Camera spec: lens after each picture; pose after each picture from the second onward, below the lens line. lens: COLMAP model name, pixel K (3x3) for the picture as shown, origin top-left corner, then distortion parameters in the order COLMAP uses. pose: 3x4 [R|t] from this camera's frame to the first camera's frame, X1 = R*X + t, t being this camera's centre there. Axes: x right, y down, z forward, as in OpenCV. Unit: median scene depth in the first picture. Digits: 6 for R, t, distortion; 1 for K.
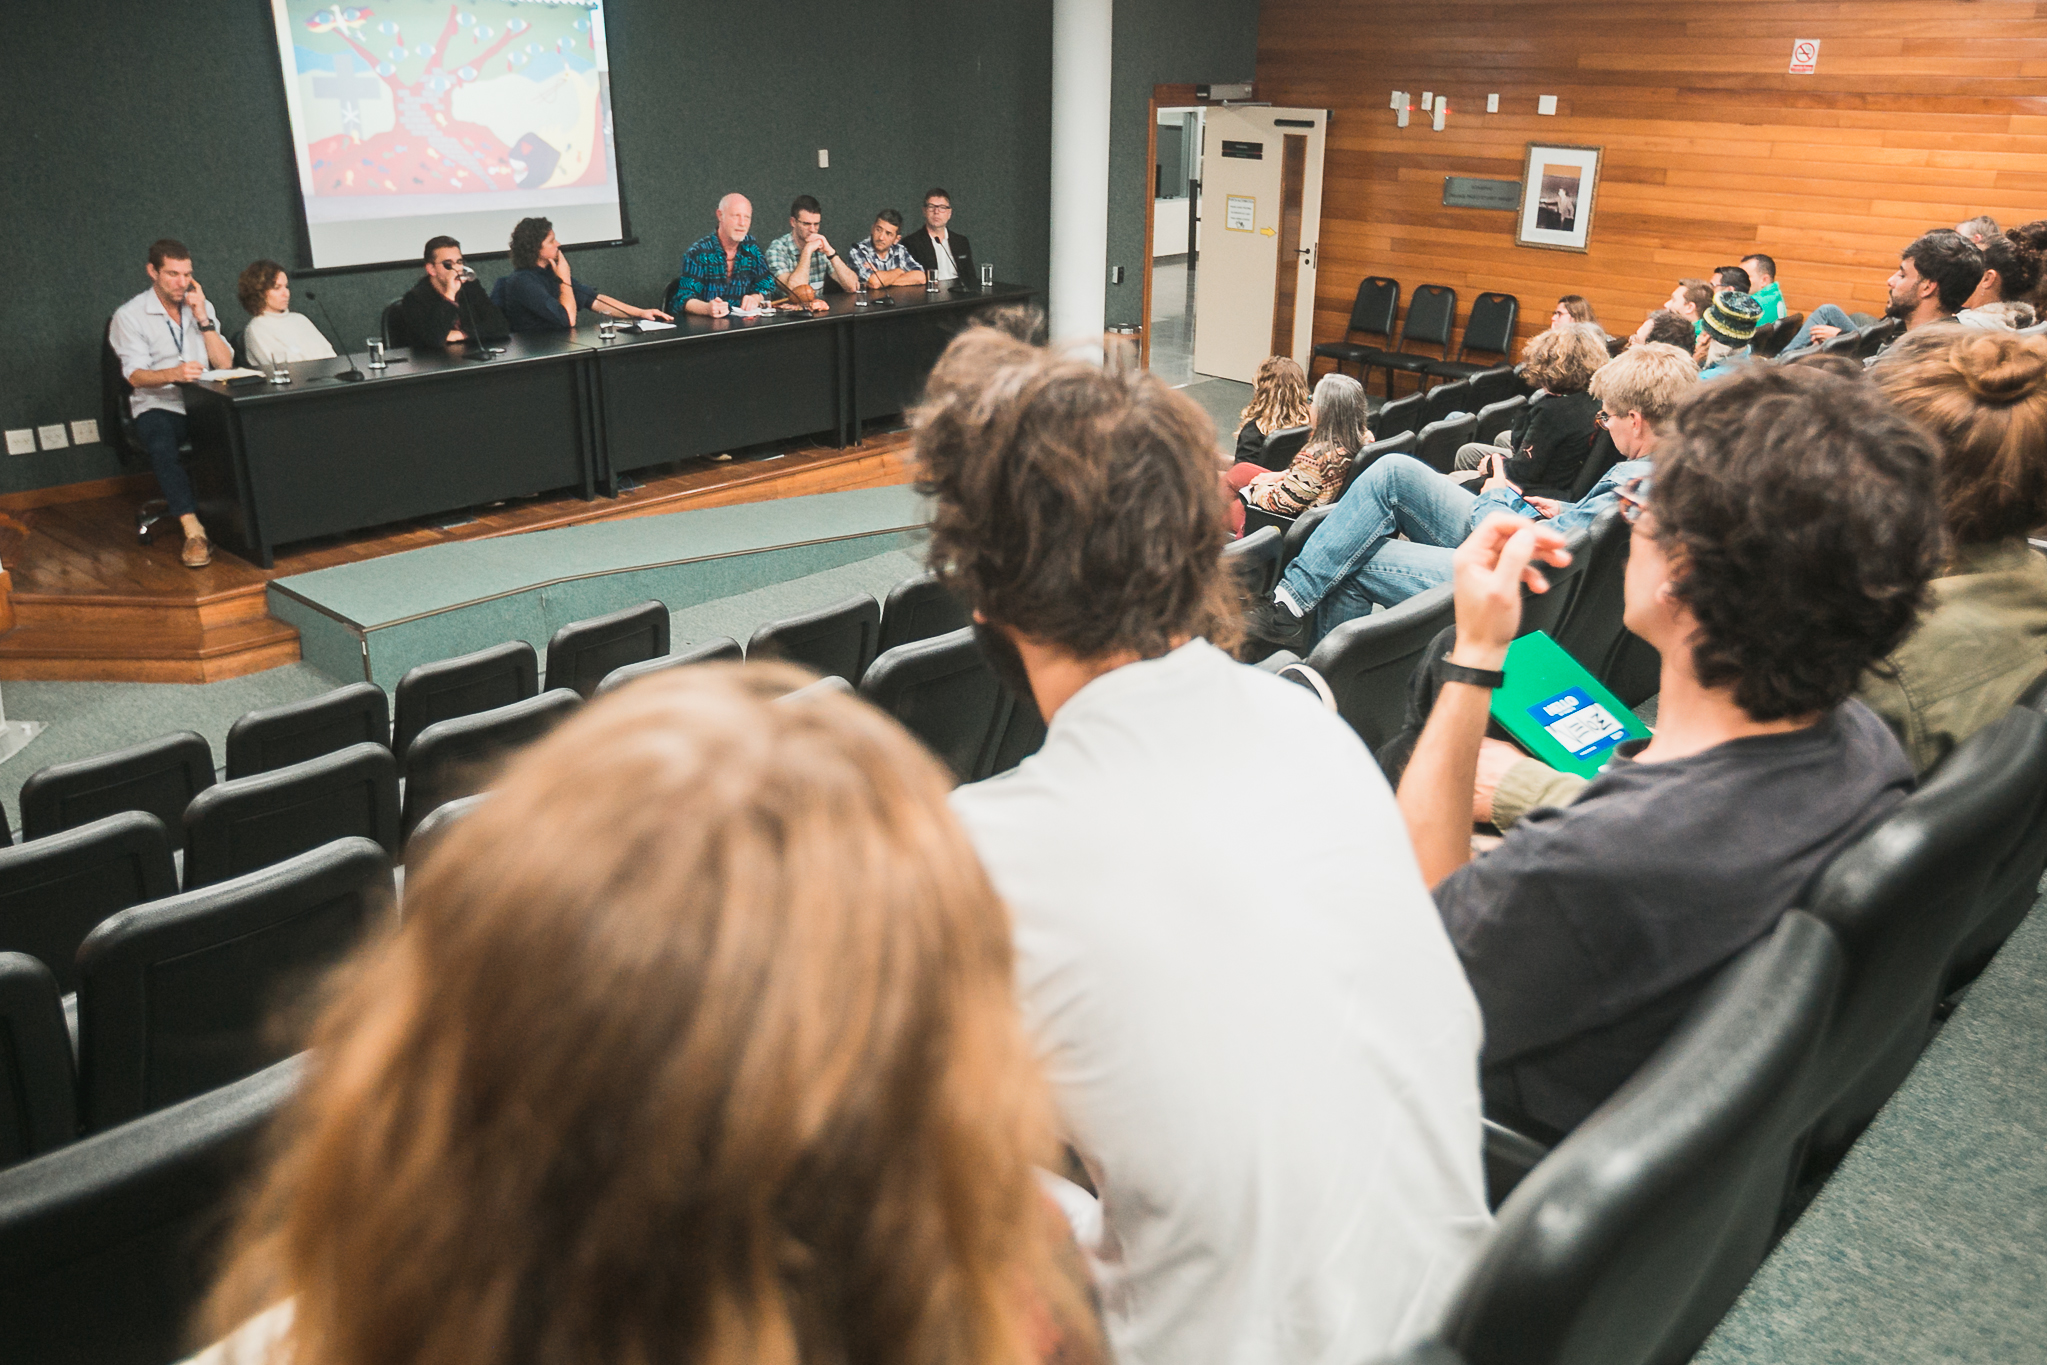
lens RADIAL K [[1670.9, 0, 1024.2], [0, 1670.9, 685.8], [0, 0, 1]] dist [-0.001790, 0.047102]
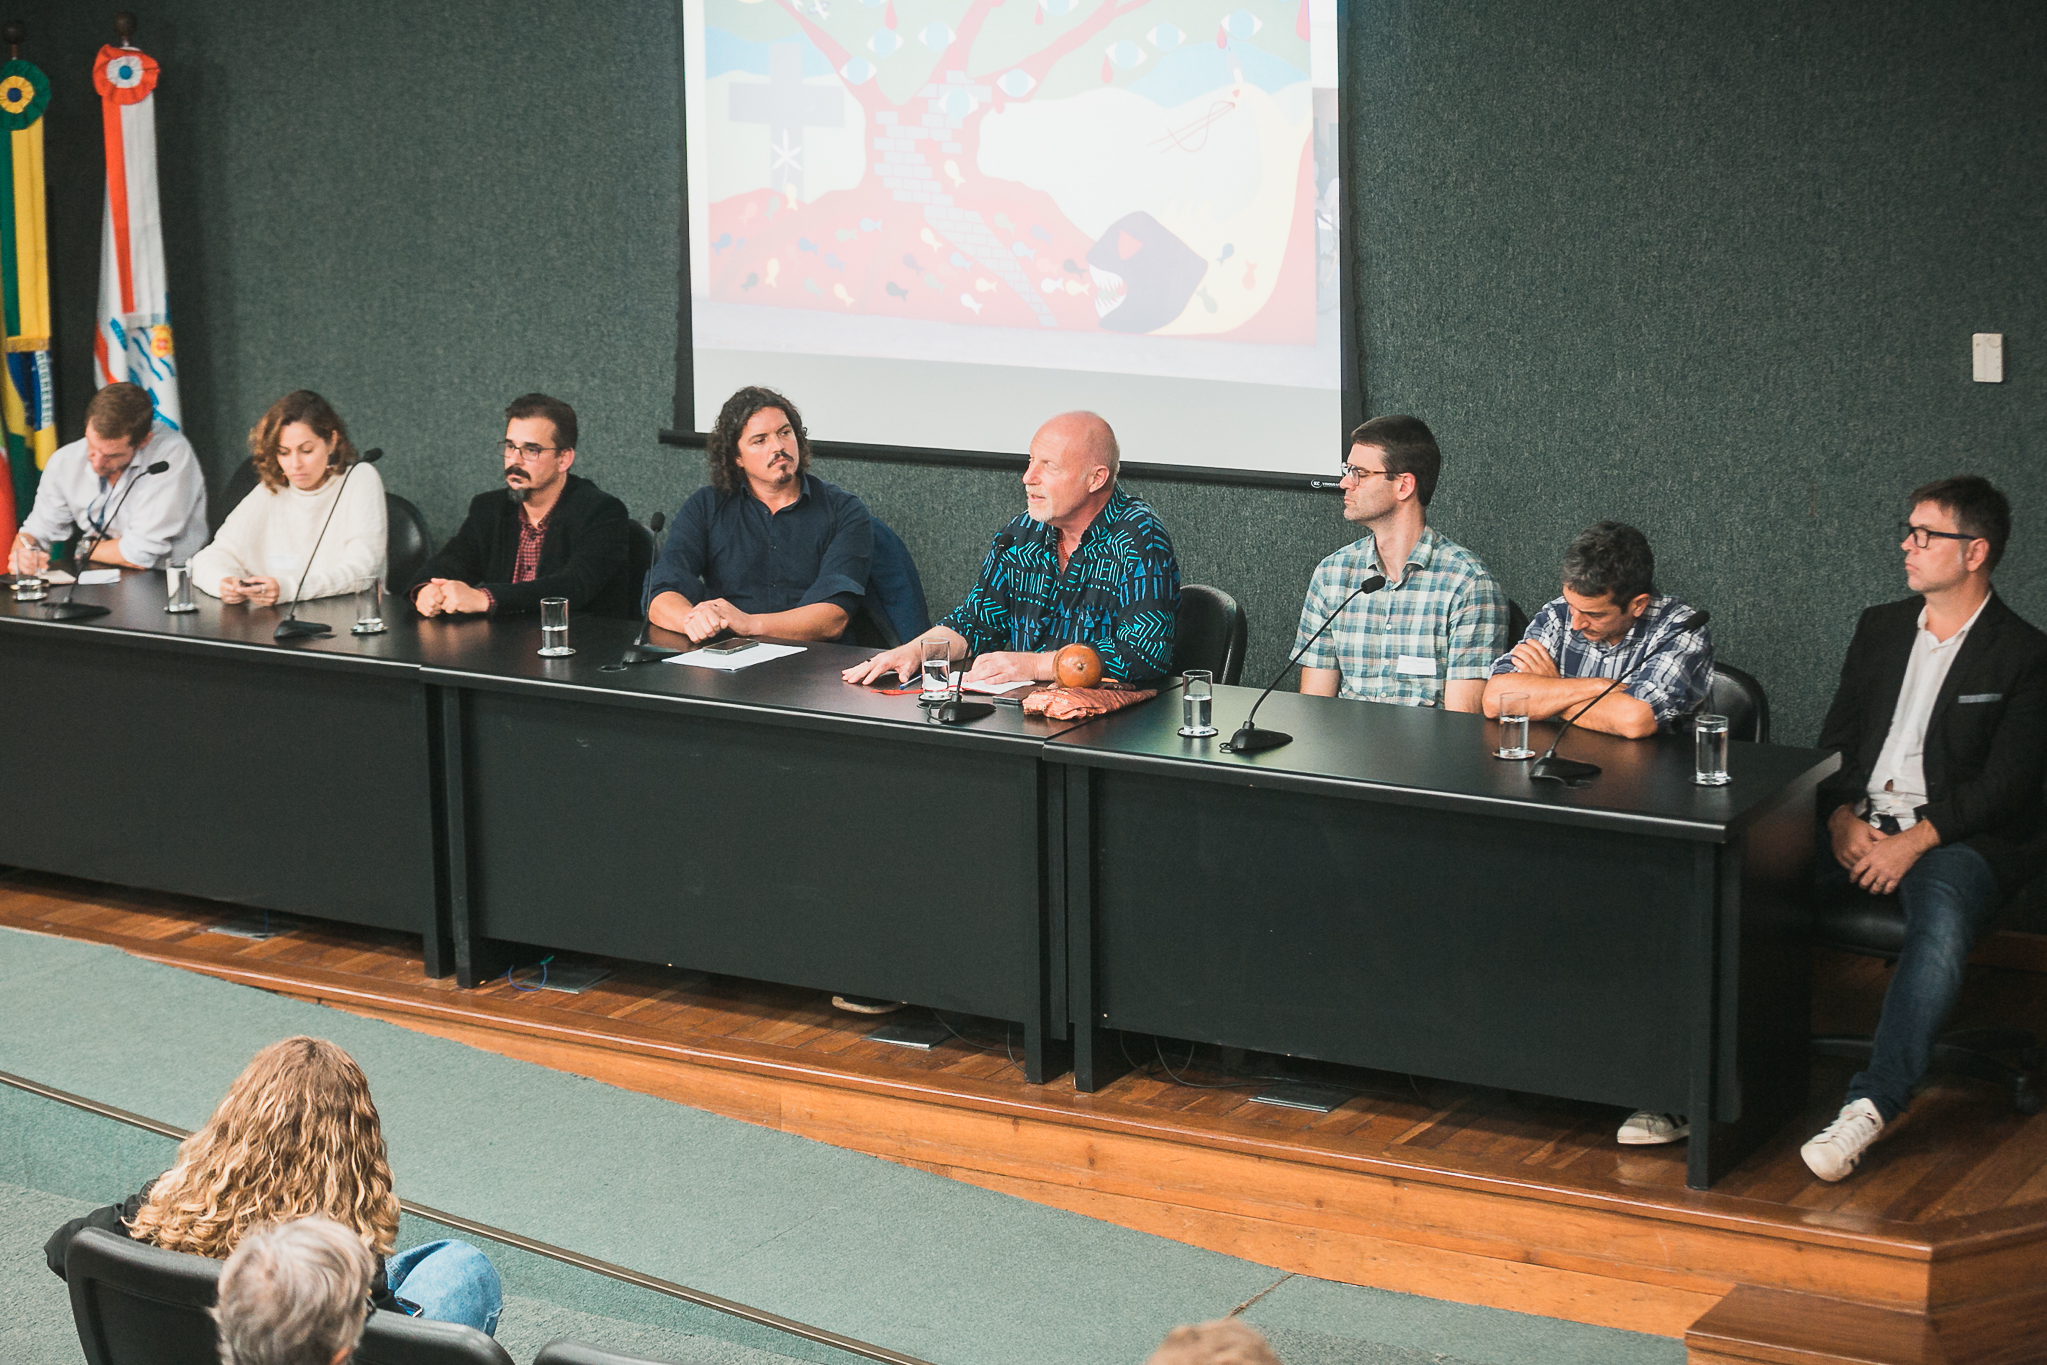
lens RADIAL K [[4185.8, 0, 1000.4], [0, 4185.8, 775.2], [0, 0, 1]] dist [-0.314716, 0.000000]
pose [[0.219095, 0.216615, -0.951355, 0.774197], [-0.335301, 0.932378, 0.135075, -0.332462], [0.916281, 0.289396, 0.276910, 0.716760]]
